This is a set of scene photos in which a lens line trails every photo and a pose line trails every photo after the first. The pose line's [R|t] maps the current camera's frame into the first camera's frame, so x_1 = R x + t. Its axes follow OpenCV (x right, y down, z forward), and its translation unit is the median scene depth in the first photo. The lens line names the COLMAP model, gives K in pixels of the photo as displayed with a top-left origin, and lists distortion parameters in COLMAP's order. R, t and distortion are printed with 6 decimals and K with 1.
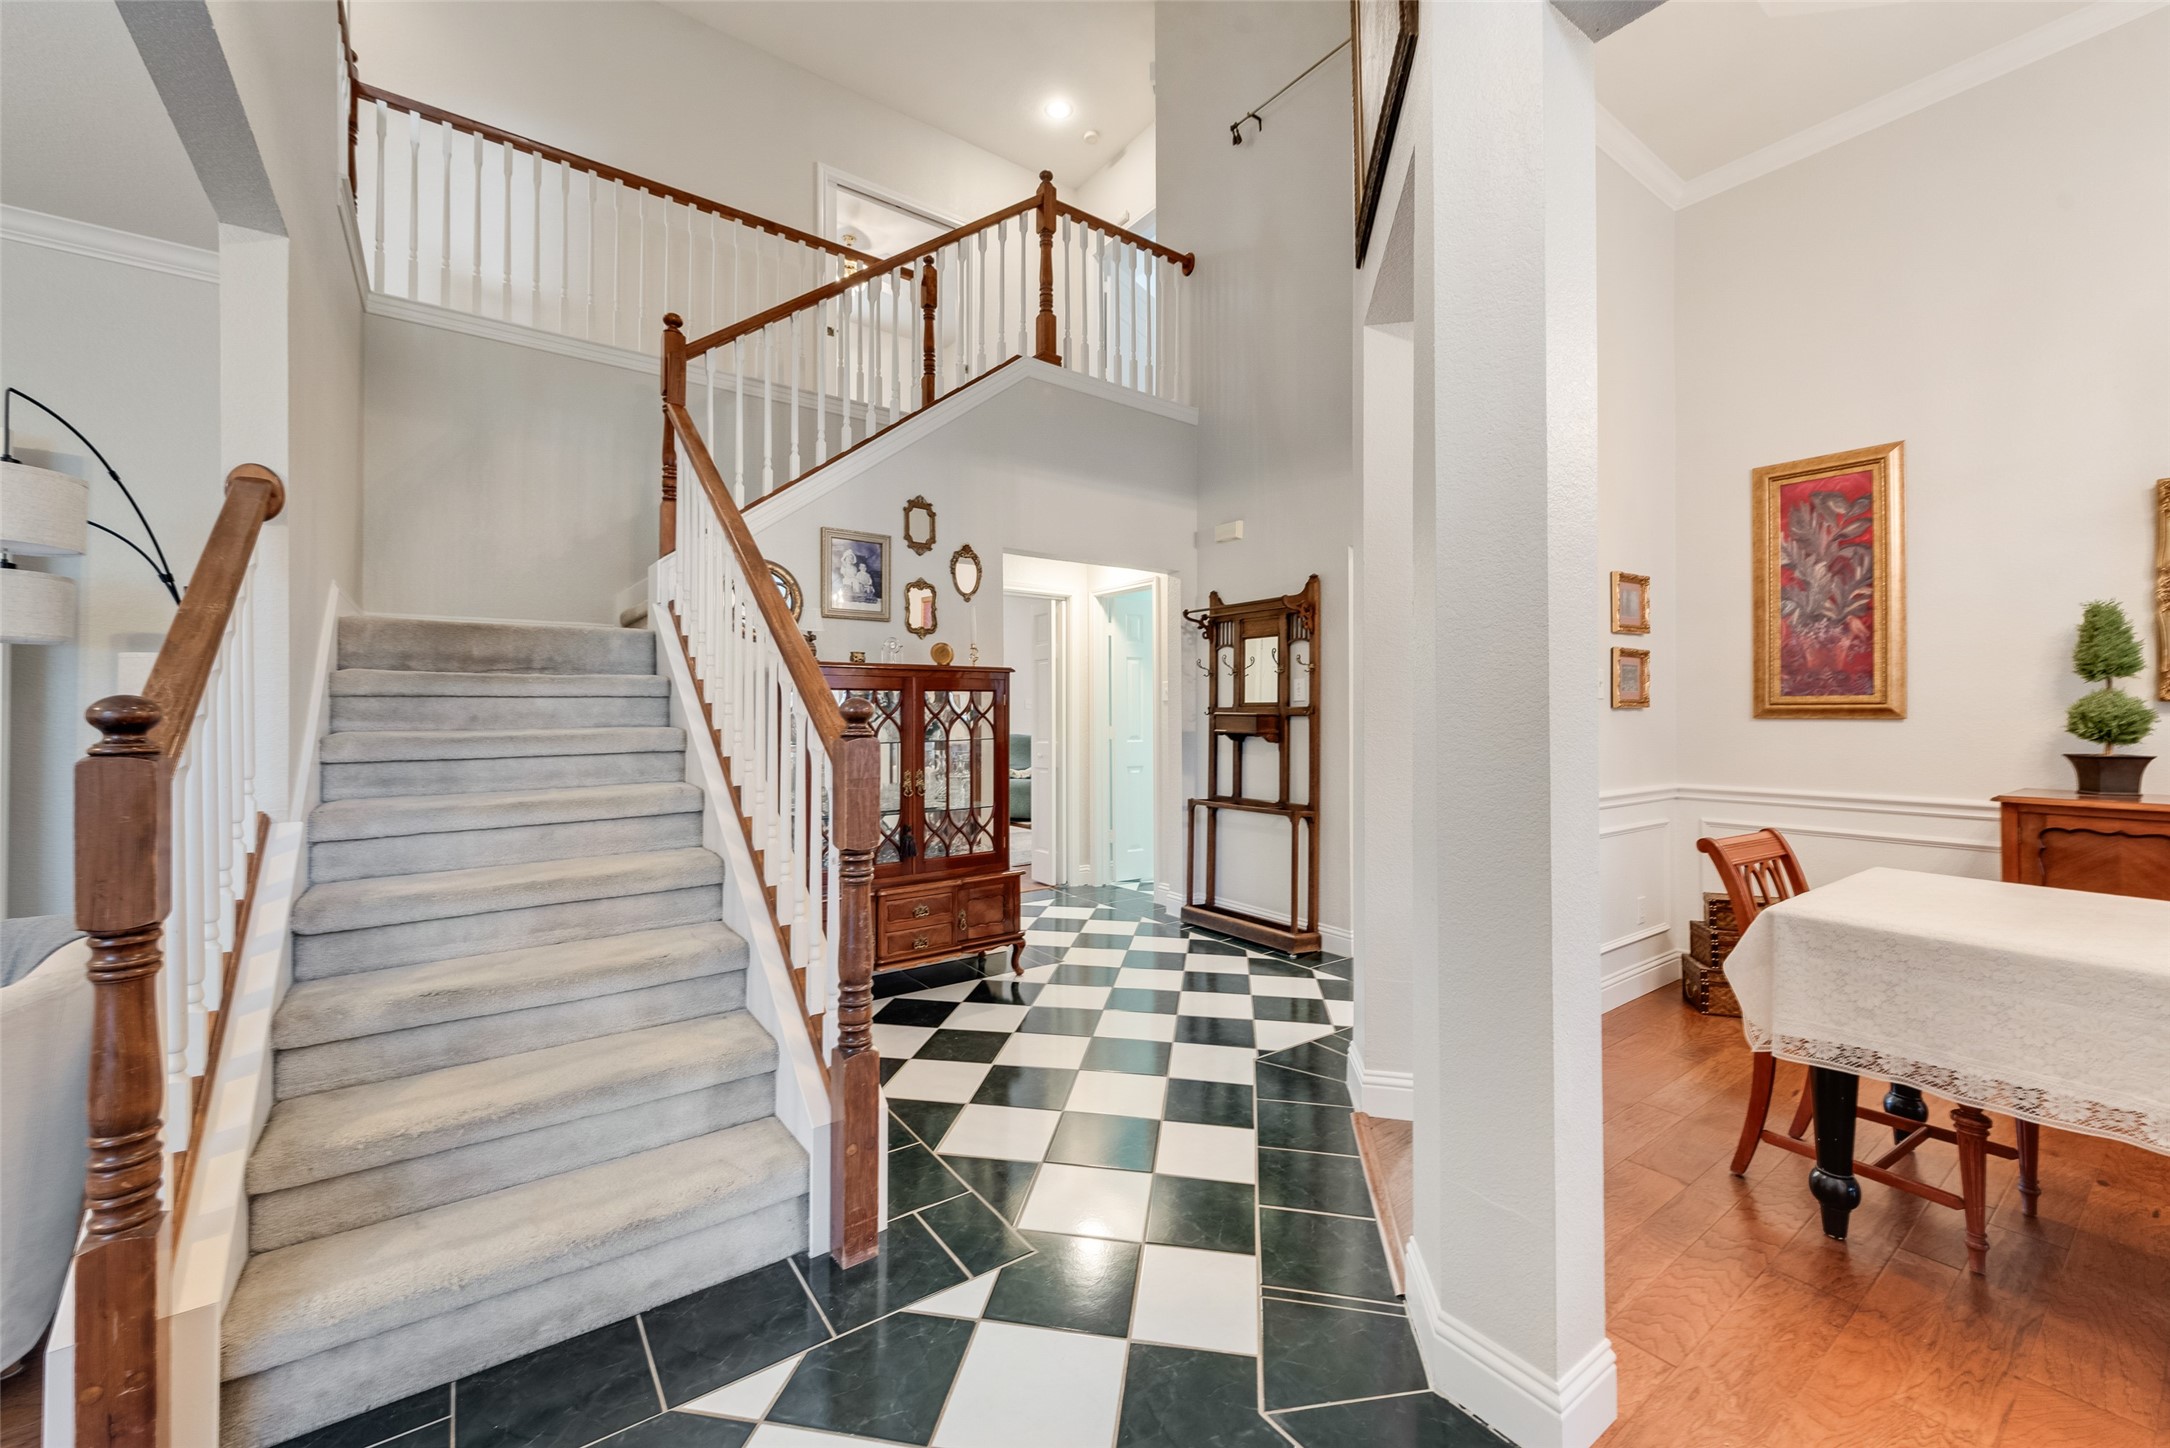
lens RADIAL K [[862.2, 0, 1093.5], [0, 862.2, 718.4], [0, 0, 1]] dist [-0.001759, -0.000089]
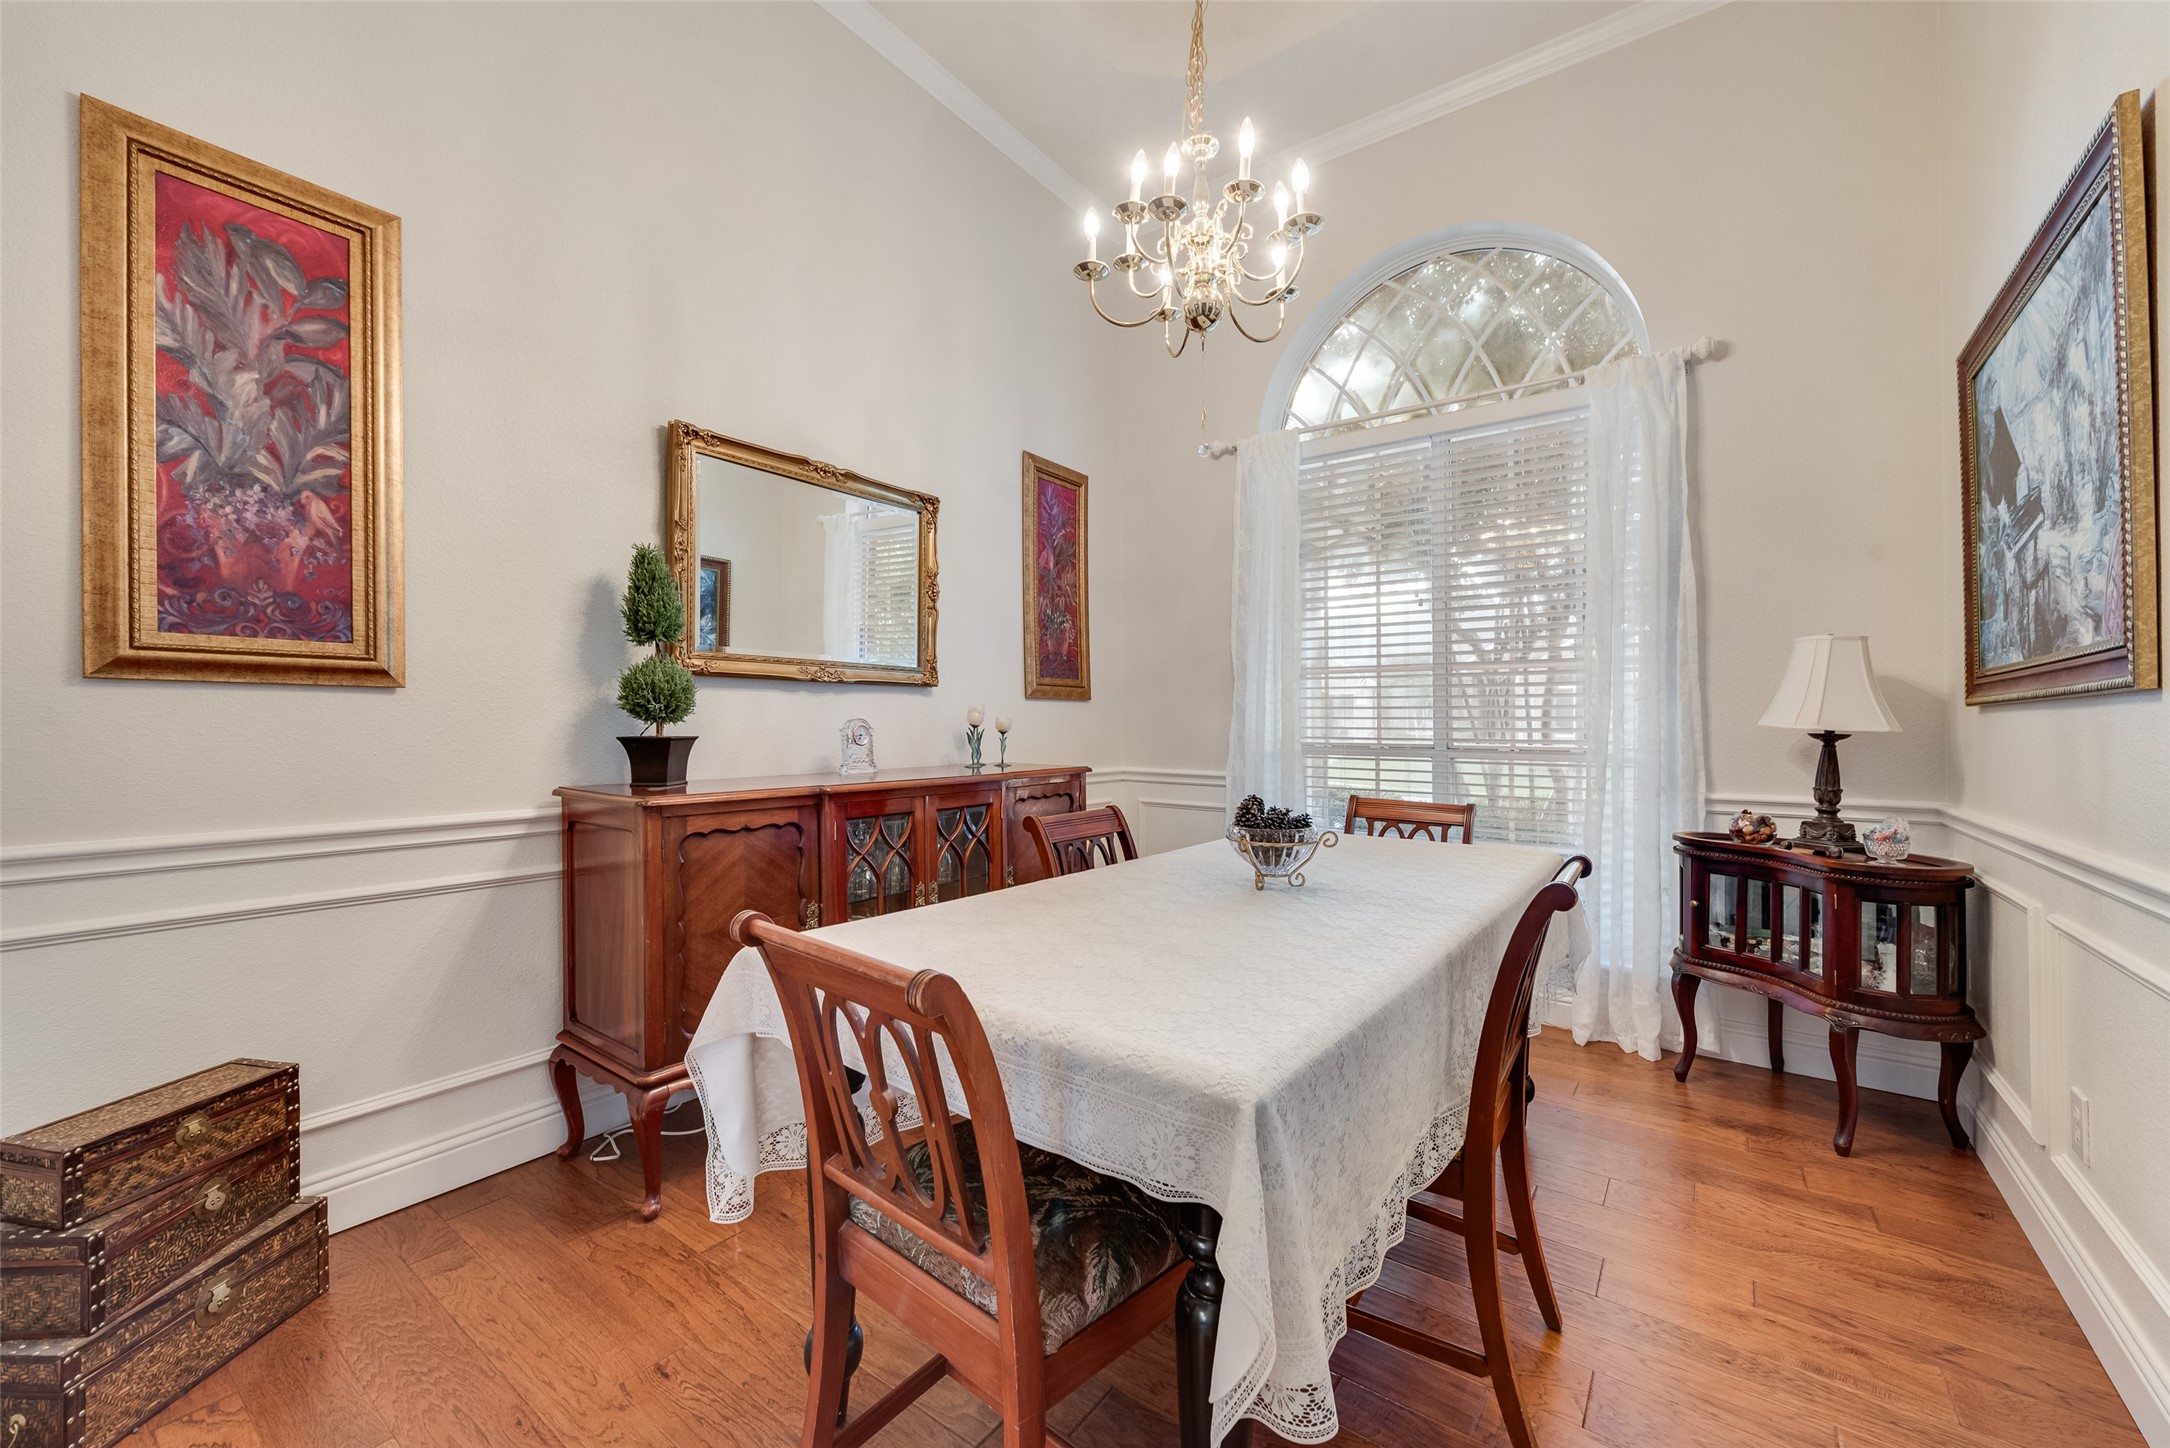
lens RADIAL K [[862.2, 0, 1063.6], [0, 862.2, 723.6], [0, 0, 1]] dist [-0.001759, -0.000089]
pose [[-0.284102, 0.003172, 0.958789, 0.232520], [0.002168, 0.999994, -0.002666, 0.026639], [-0.958792, 0.001321, -0.284107, 0.695288]]
